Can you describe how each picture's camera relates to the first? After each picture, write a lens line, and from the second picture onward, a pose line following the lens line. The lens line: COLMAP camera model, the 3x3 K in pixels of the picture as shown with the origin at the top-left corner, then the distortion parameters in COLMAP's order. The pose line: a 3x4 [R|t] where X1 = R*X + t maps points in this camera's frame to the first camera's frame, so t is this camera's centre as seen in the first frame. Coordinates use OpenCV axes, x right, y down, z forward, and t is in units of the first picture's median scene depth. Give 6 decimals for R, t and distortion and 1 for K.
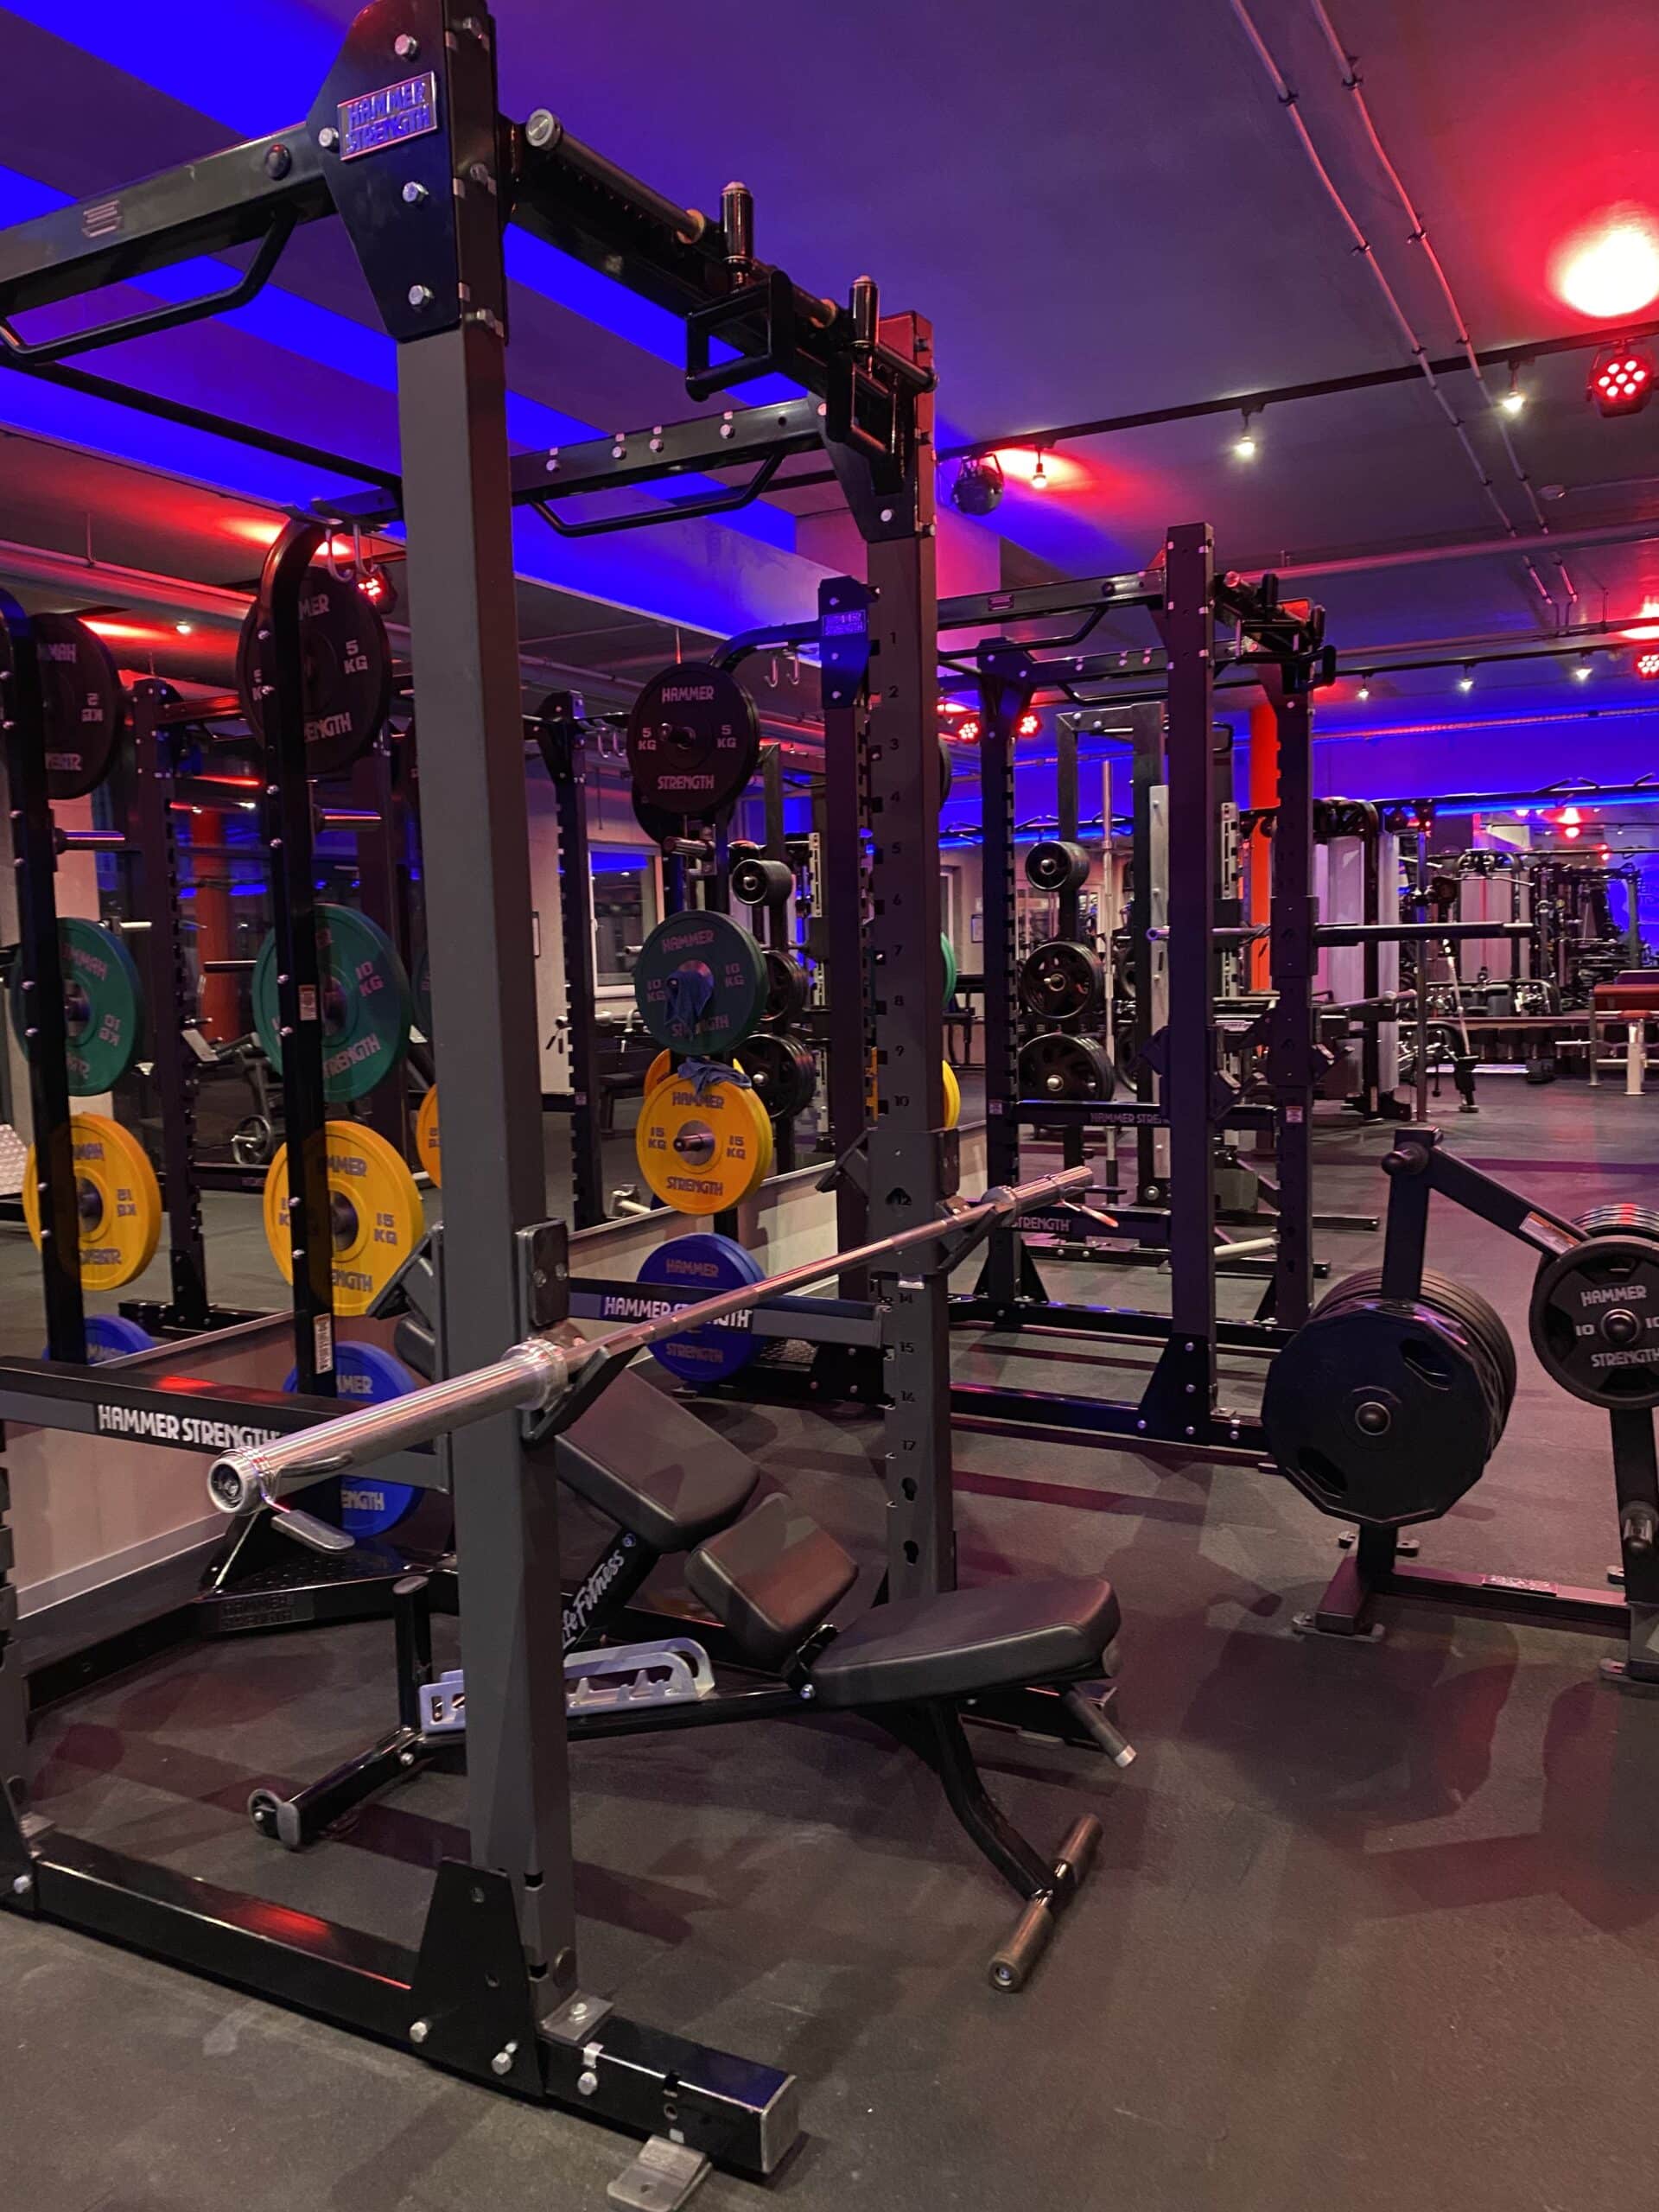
lens RADIAL K [[1650.3, 0, 829.5], [0, 1650.3, 1106.0], [0, 0, 1]] dist [0.116555, -0.279962]
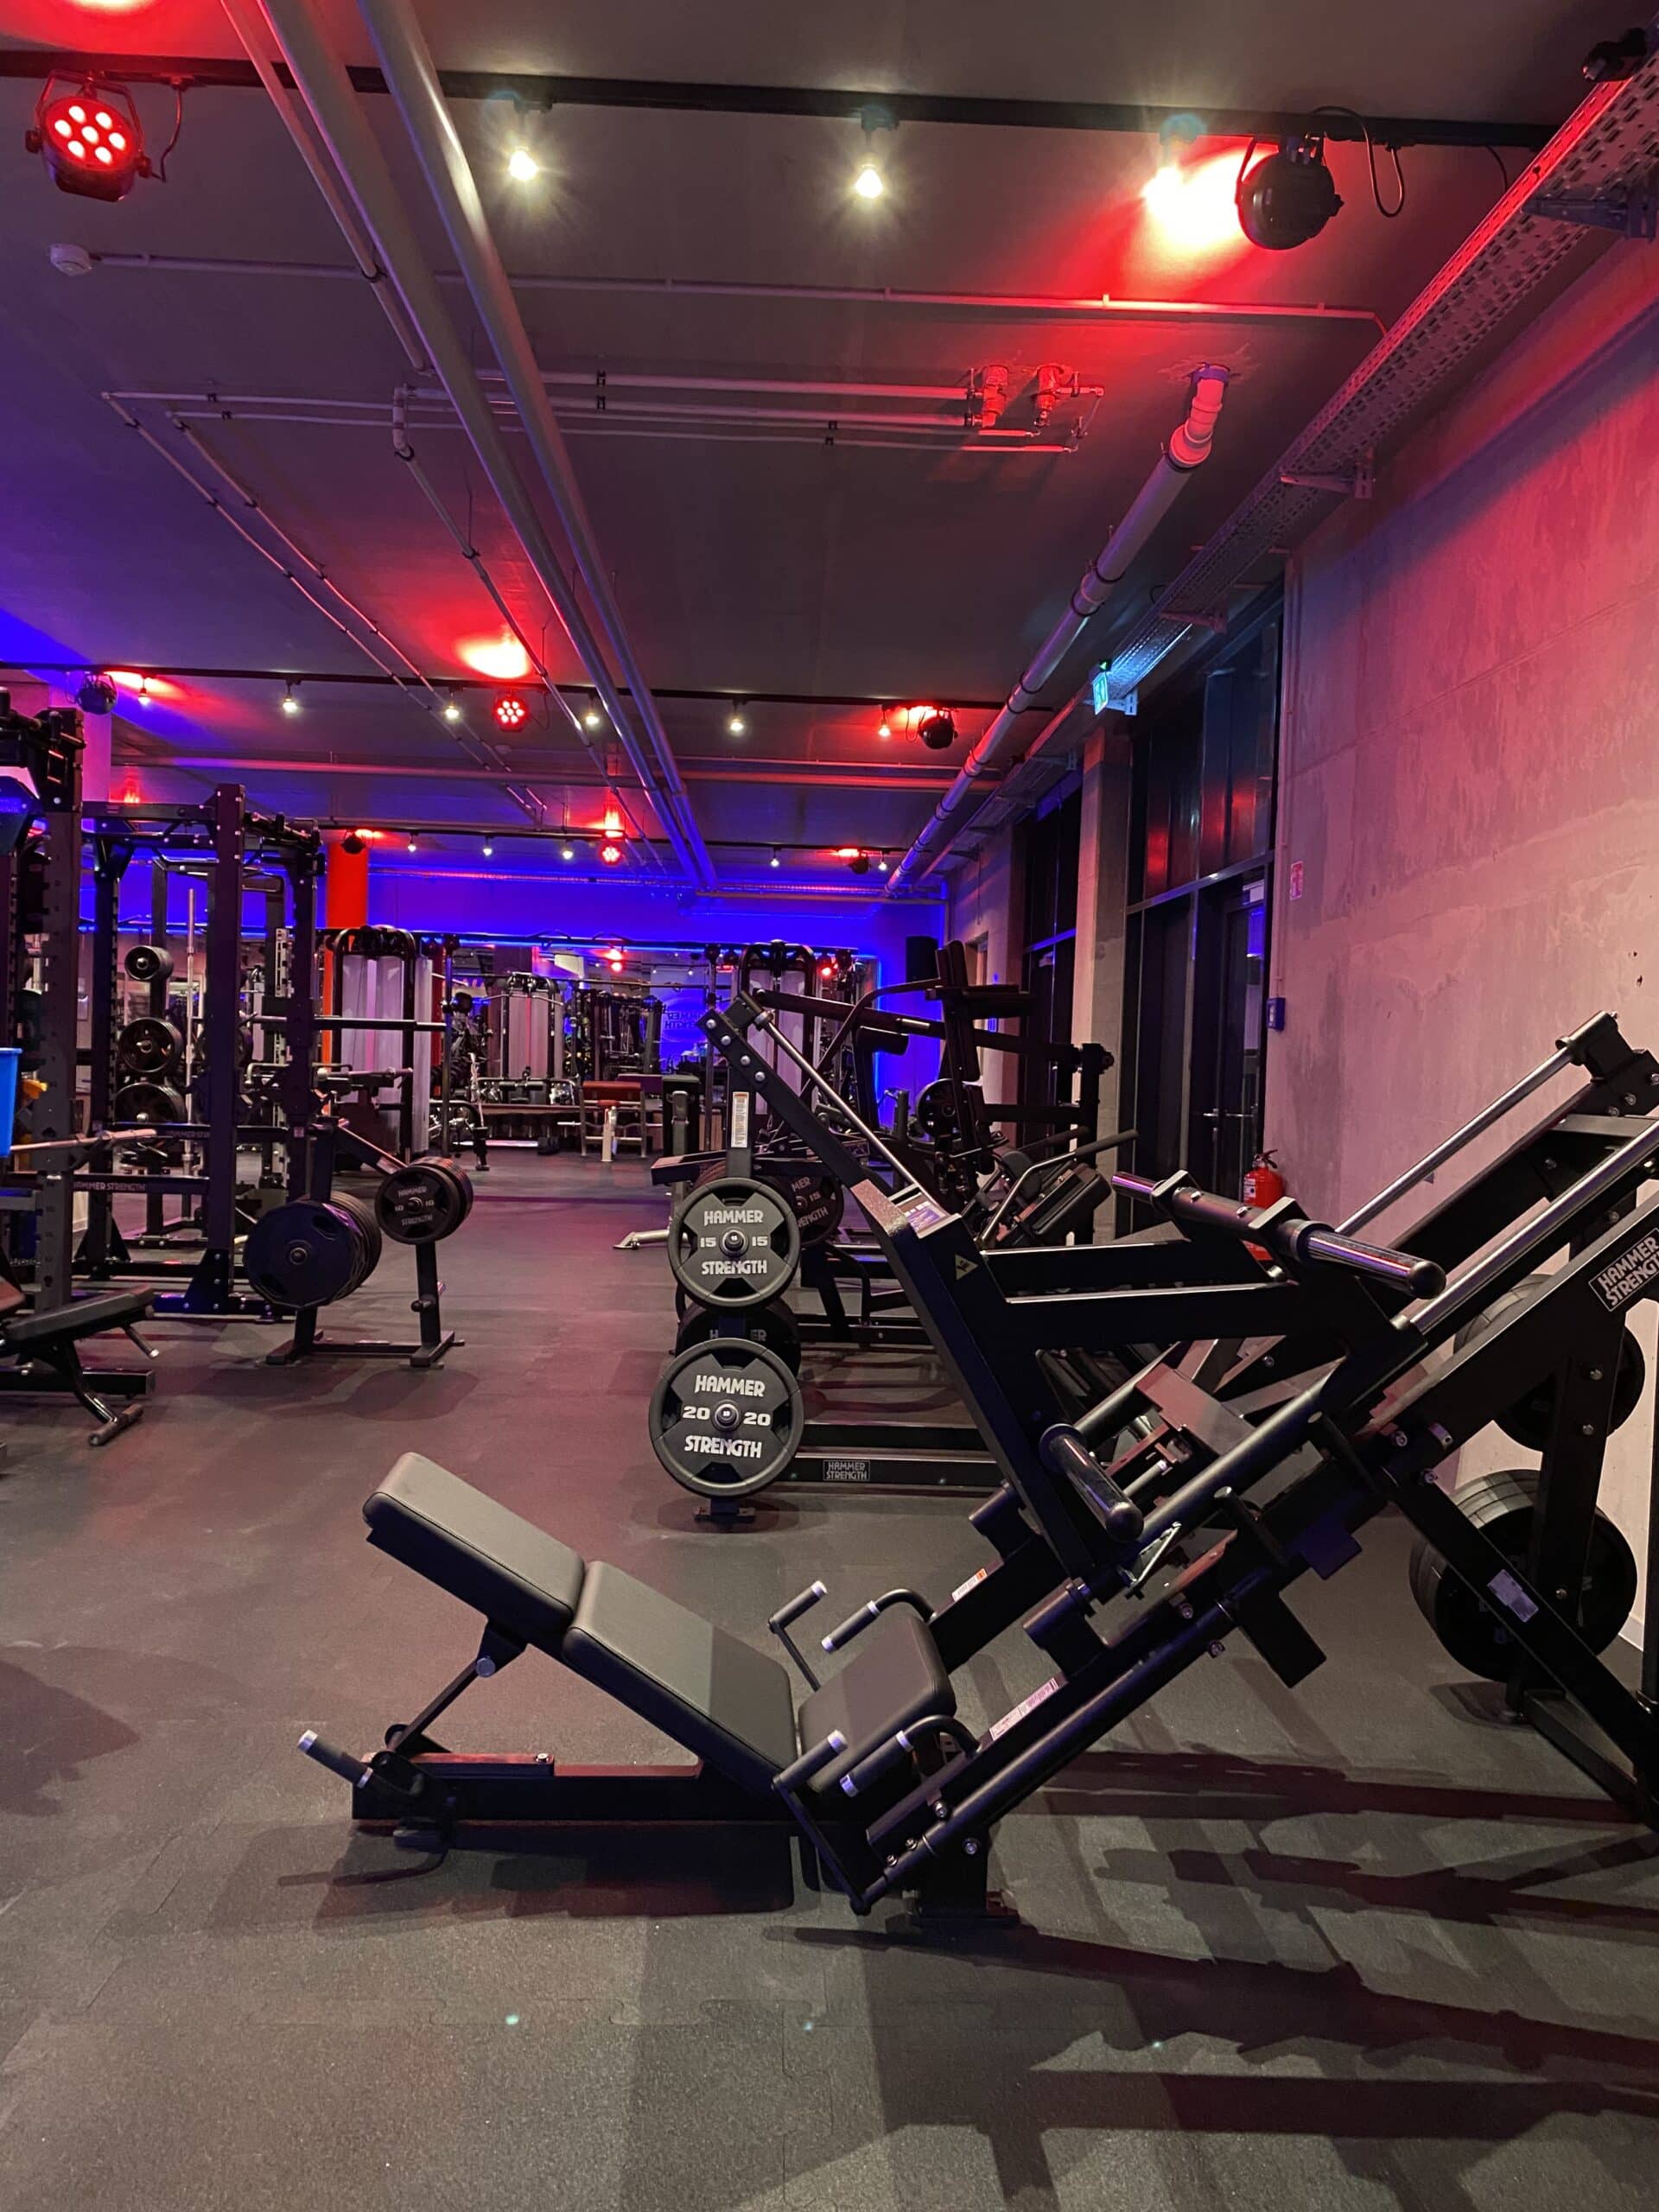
lens RADIAL K [[1650.3, 0, 829.5], [0, 1650.3, 1106.0], [0, 0, 1]] dist [0.116555, -0.279962]
pose [[0.867708, 0.039043, 0.495538, -0.058616], [-0.009098, 0.997991, -0.062700, 0.058619], [-0.496991, 0.049897, 0.866320, -0.503431]]
